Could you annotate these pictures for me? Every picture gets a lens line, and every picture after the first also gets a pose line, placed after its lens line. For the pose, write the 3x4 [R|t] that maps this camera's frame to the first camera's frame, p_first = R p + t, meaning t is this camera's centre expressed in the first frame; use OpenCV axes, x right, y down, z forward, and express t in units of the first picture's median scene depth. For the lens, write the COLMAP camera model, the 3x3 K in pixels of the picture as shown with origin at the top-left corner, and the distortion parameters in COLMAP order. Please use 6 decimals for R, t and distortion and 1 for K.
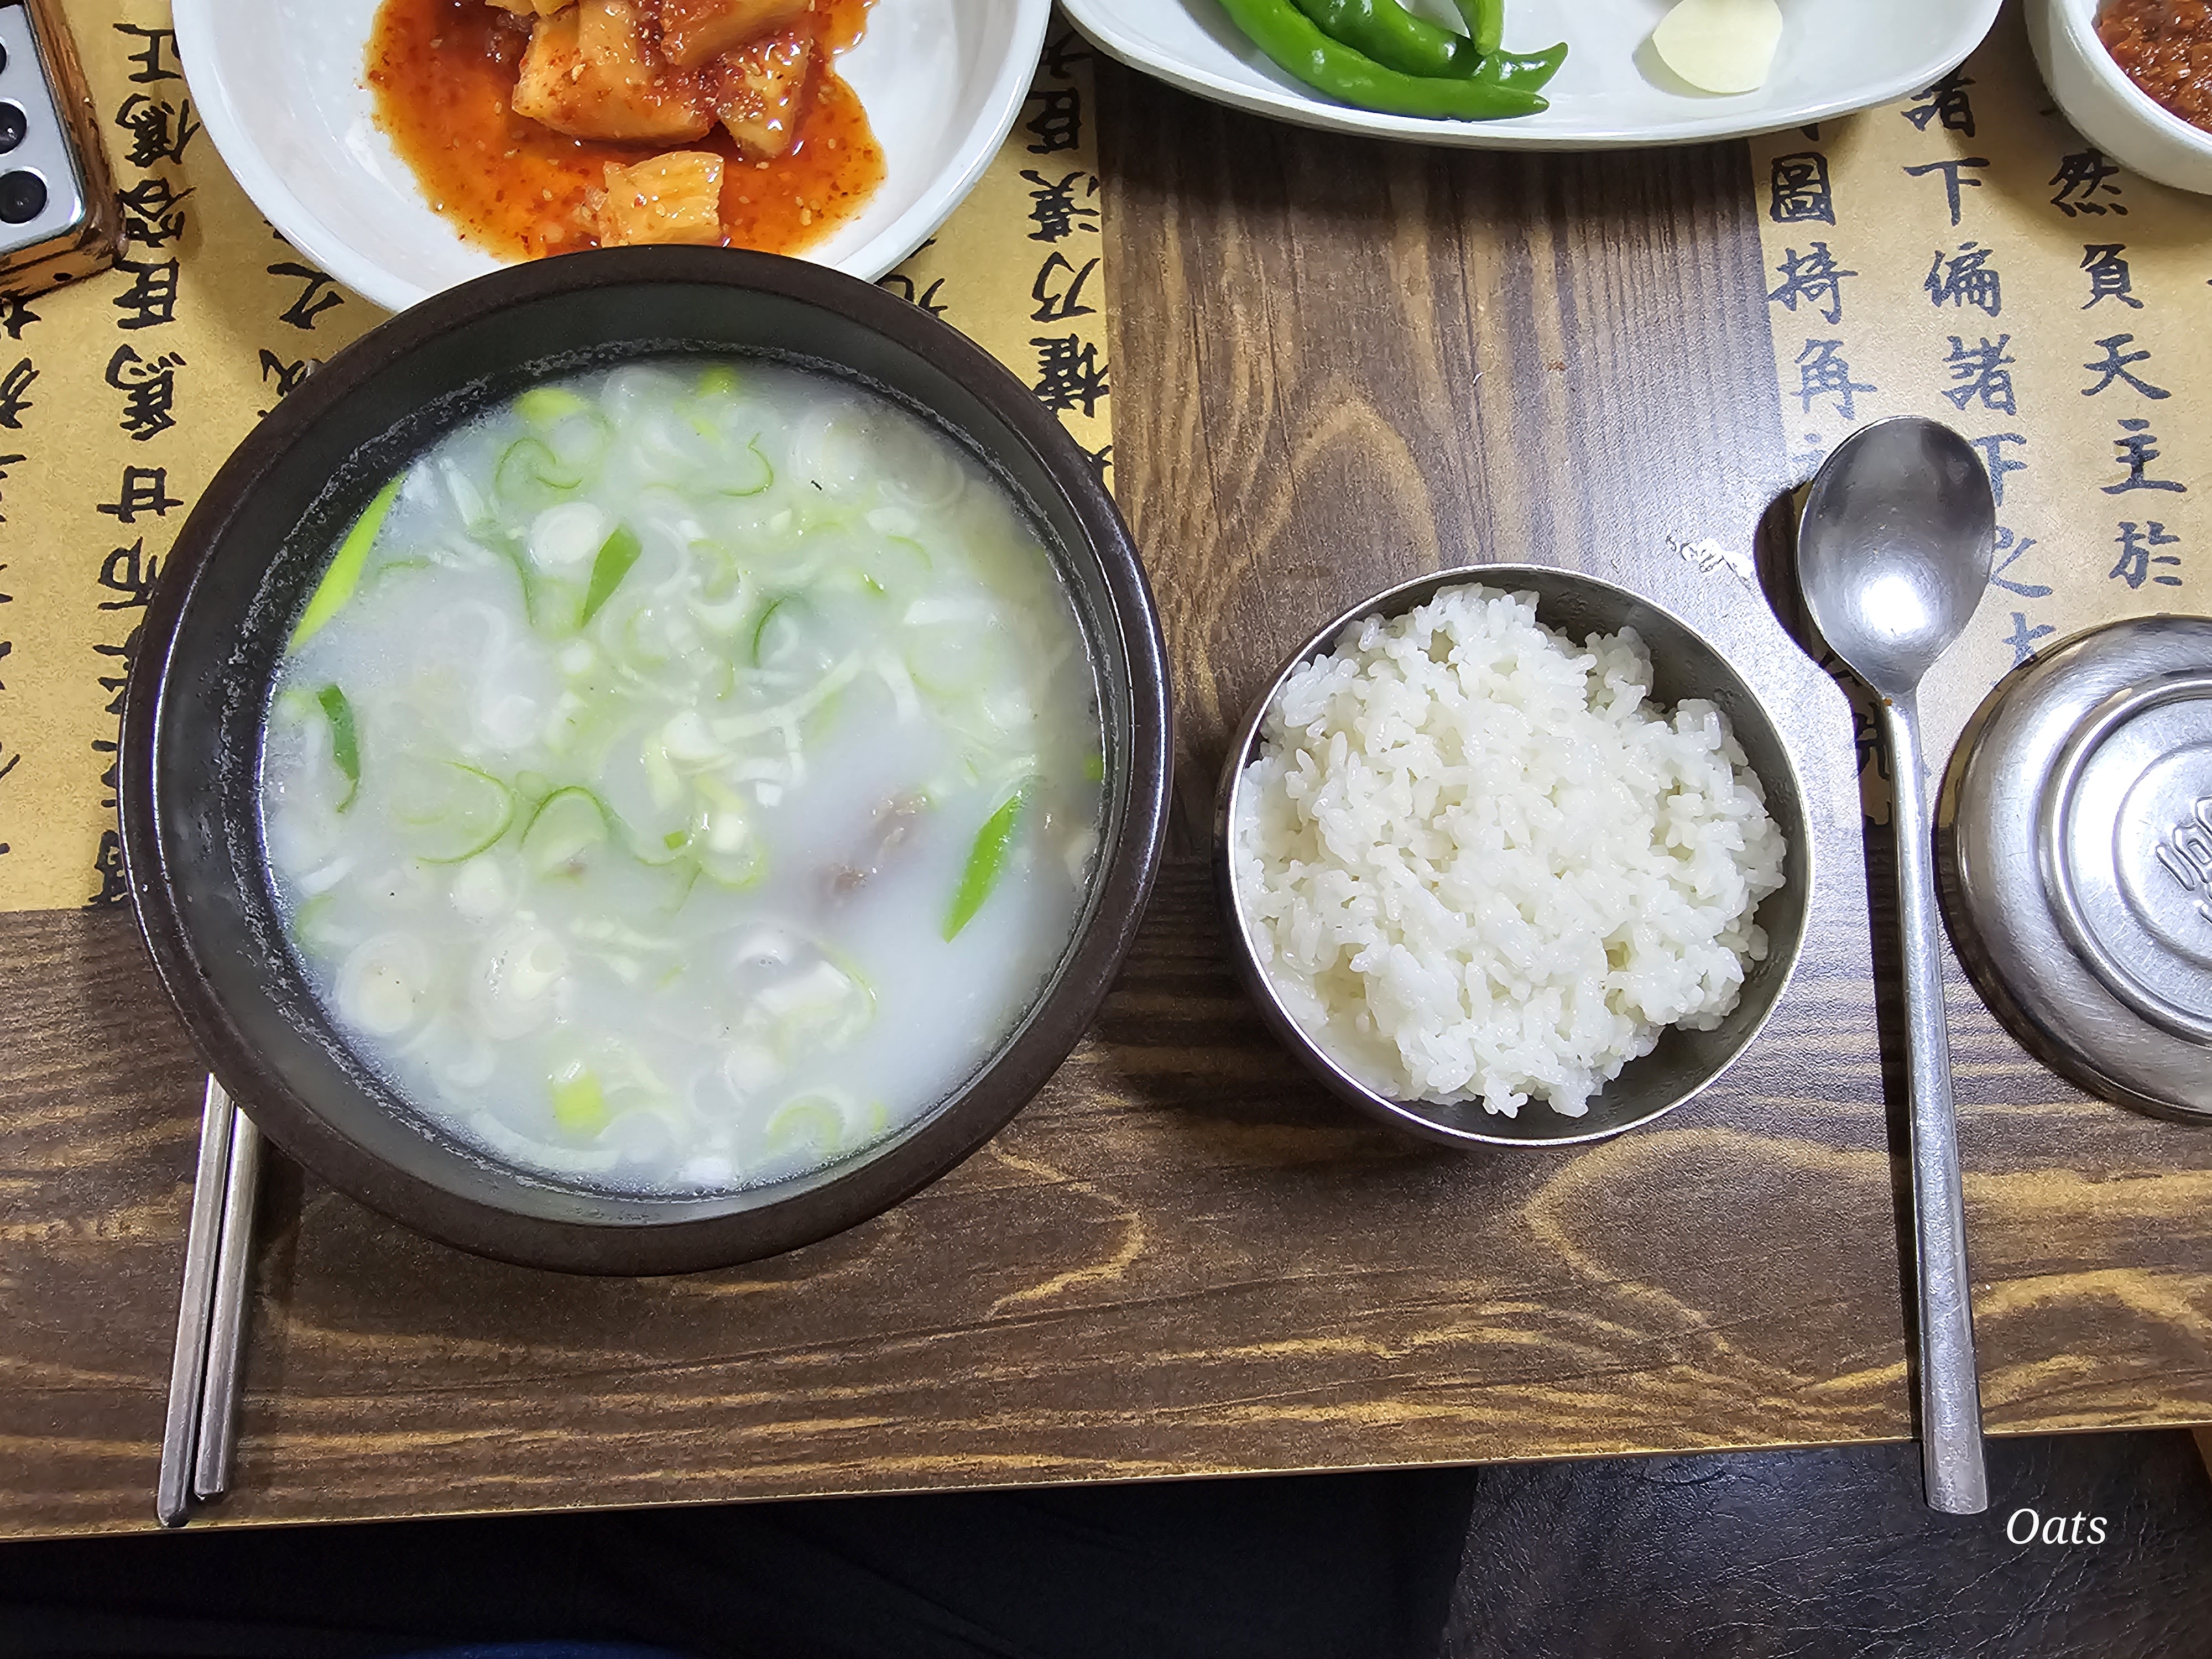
lens RADIAL K [[888.8, 0, 1106.0], [0, 888.8, 830.1], [0, 0, 1]] dist [-0.002263, -0.000568]
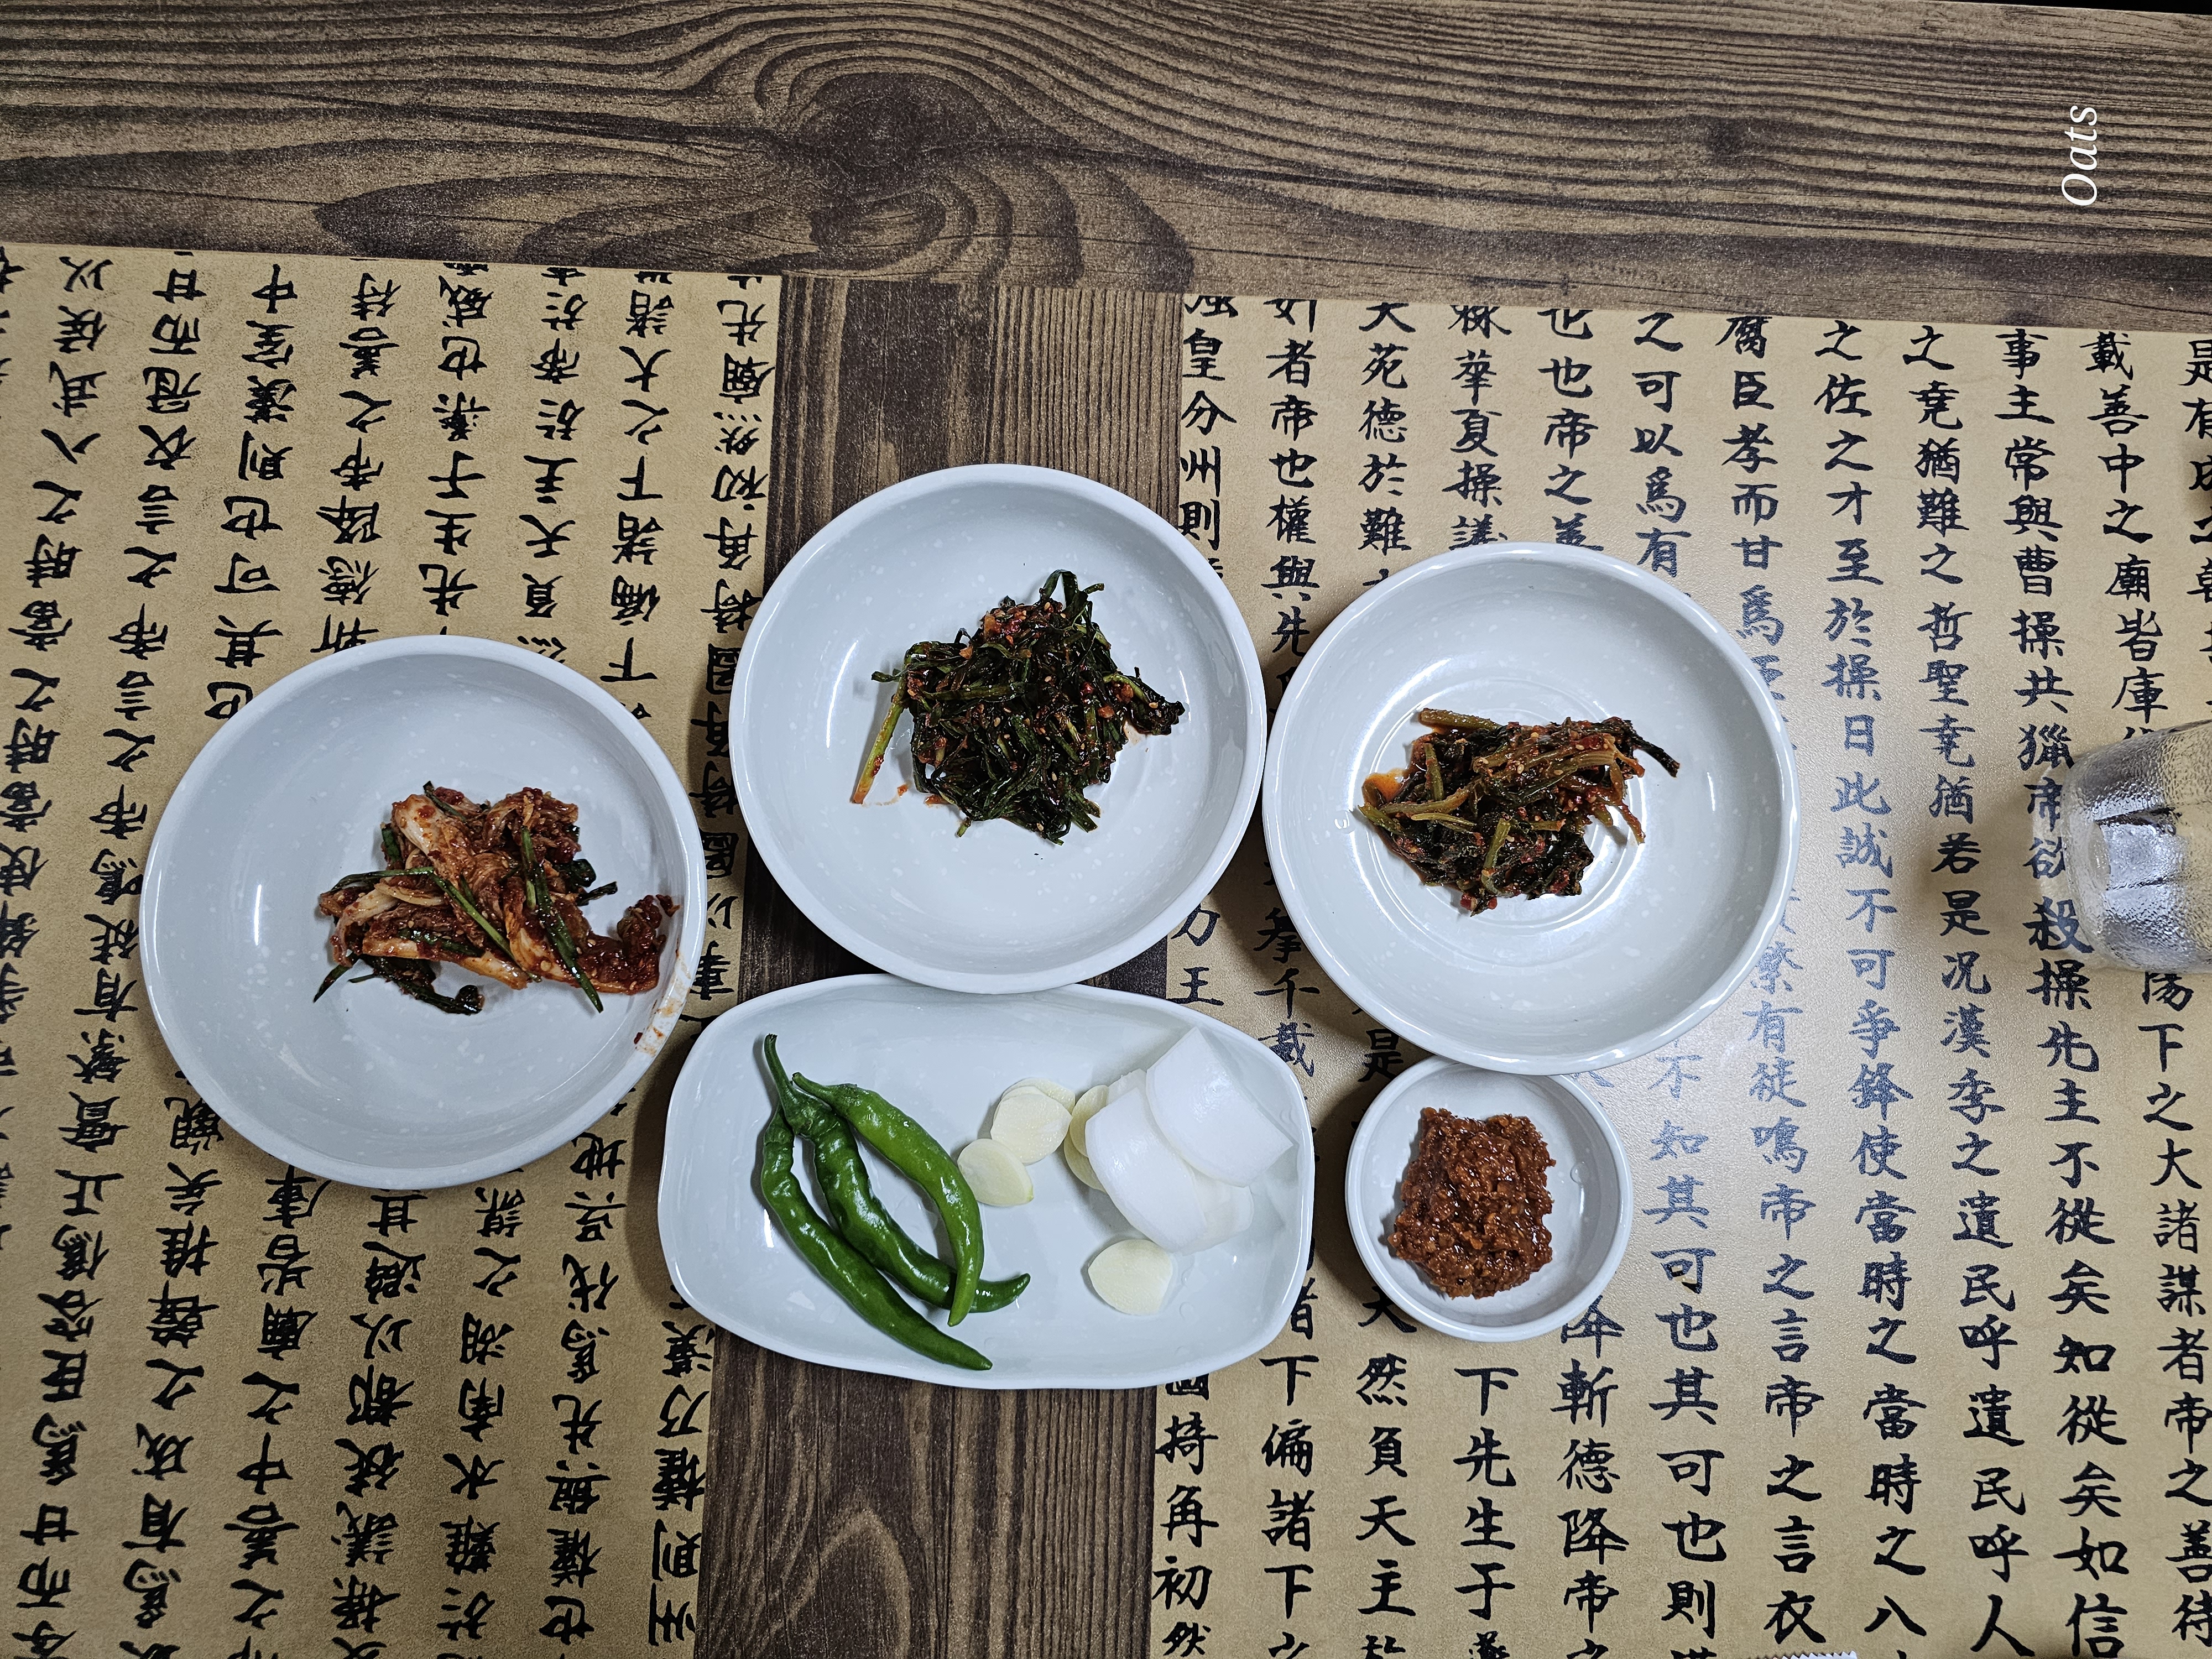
lens RADIAL K [[1477.9, 0, 1107.5], [0, 1477.9, 828.4], [0, 0, 1]] dist [0.002309, -0.011906]
pose [[0.997078, 0.075430, 0.012084, 0.562063], [-0.074465, 0.994996, -0.066623, -1.481134], [-0.017049, 0.065529, 0.997705, -1.552097]]
